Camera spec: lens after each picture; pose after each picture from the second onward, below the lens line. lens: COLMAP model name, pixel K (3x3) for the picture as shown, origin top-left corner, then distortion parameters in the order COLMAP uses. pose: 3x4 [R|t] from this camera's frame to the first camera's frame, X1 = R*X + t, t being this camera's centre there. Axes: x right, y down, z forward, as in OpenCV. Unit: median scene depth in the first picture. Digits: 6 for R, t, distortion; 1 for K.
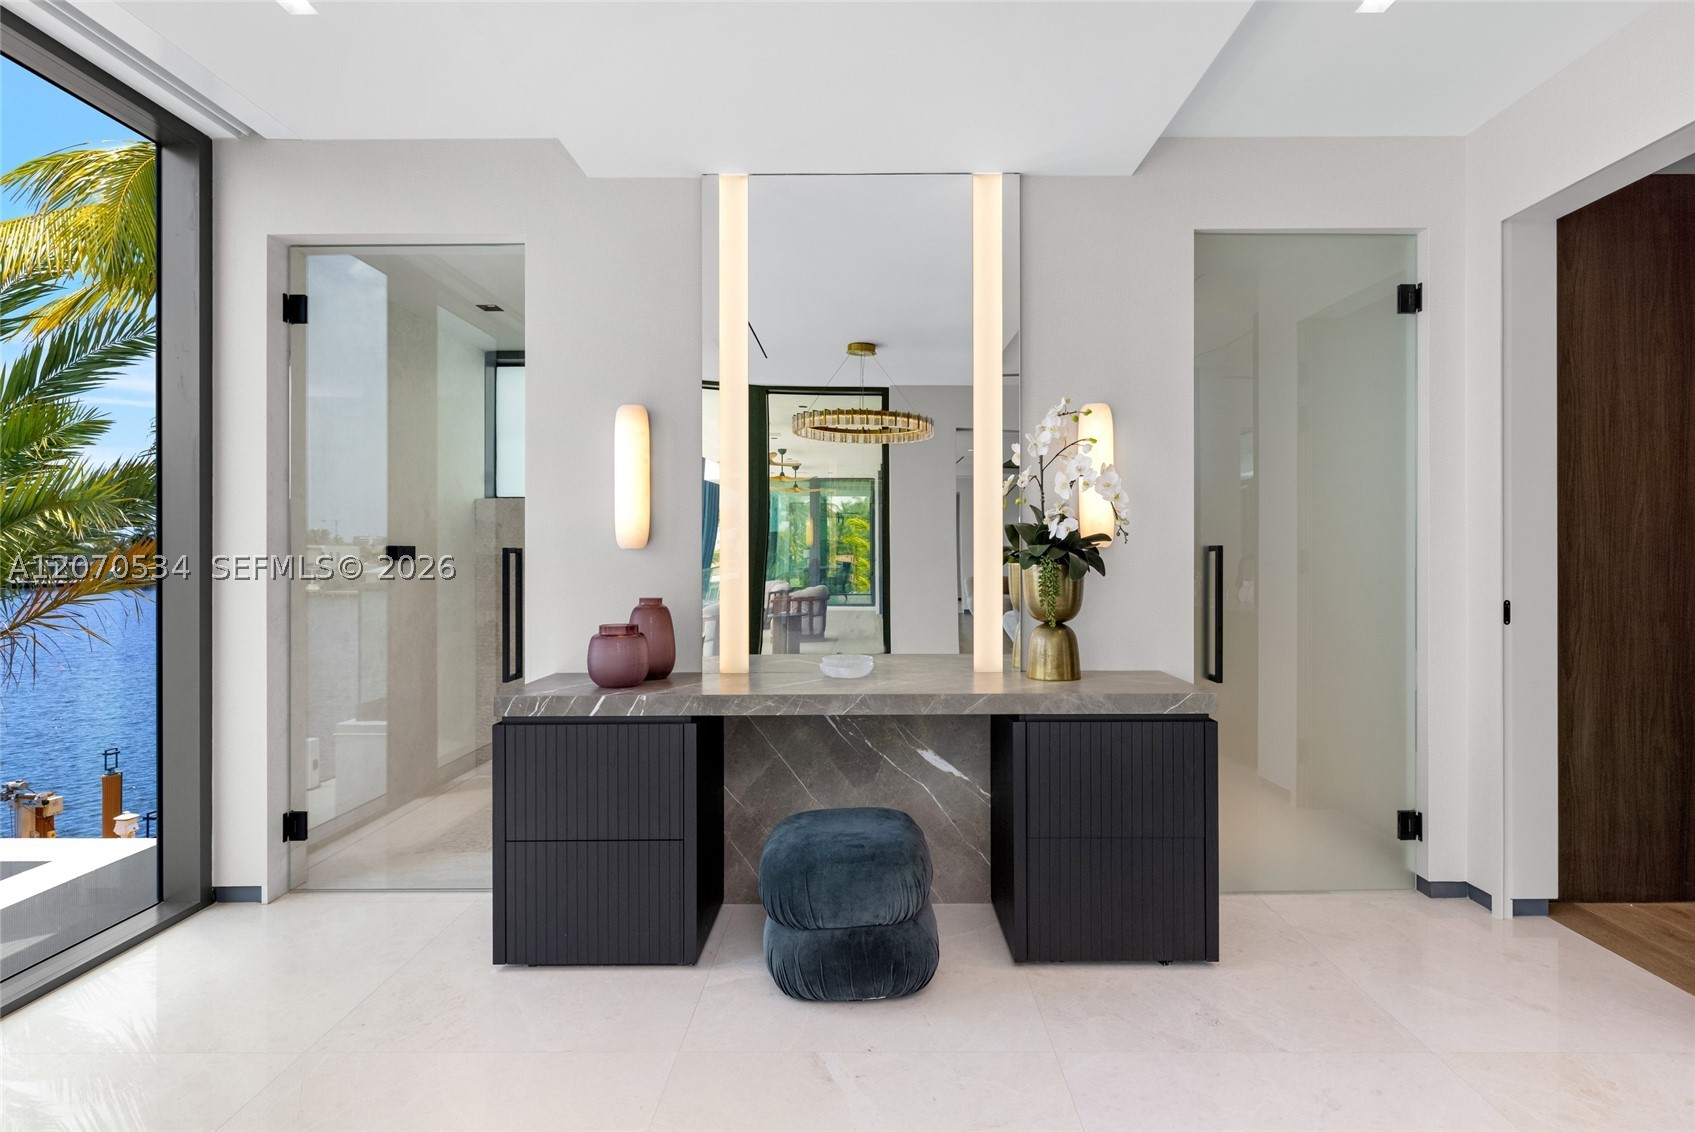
lens RADIAL K [[862.1, 0, 851.3], [0, 862.1, 559.8], [0, 0, 1]] dist [0.000983, 0.001125]
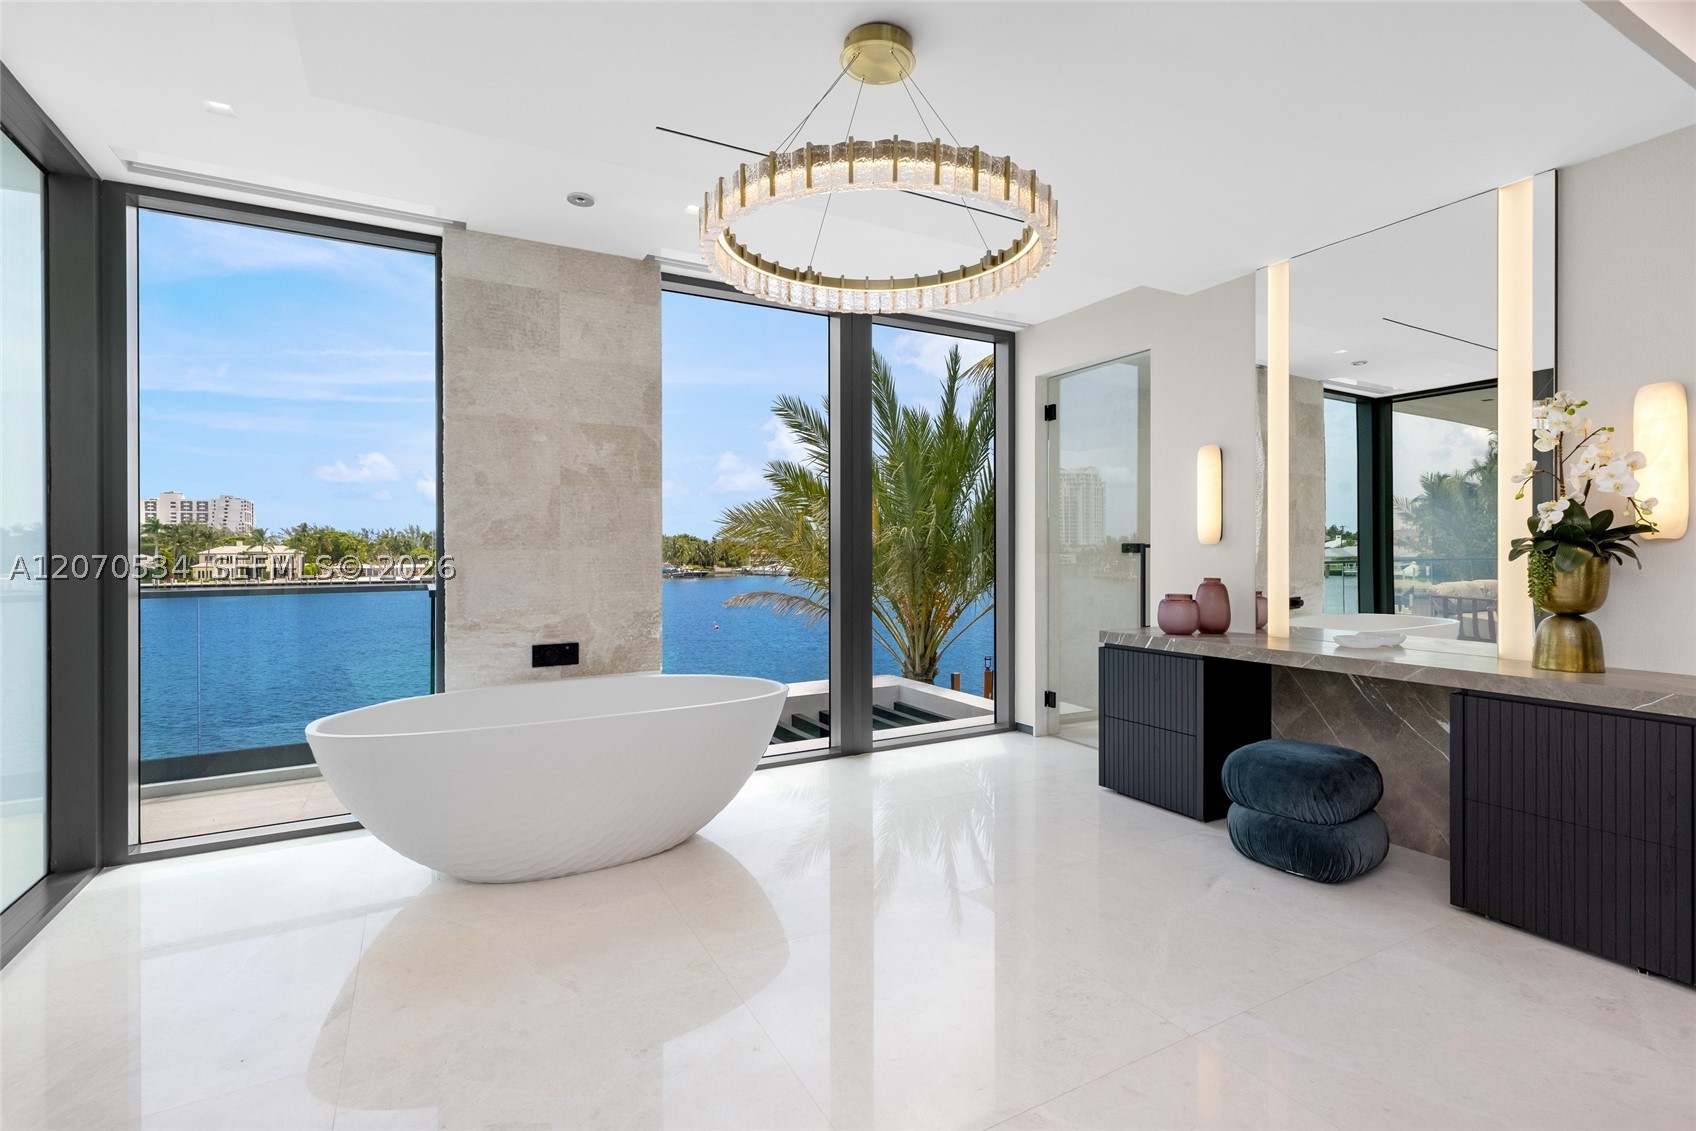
lens RADIAL K [[778.6, 0, 848.0], [0, 778.6, 565.5], [0, 0, 1]] dist [-0.001036, -0.000275]
pose [[0.486060, 0.015901, -0.873781, 0.611297], [-0.003291, 0.999861, 0.016365, 0.003721], [0.873919, -0.005079, 0.486045, -0.172459]]
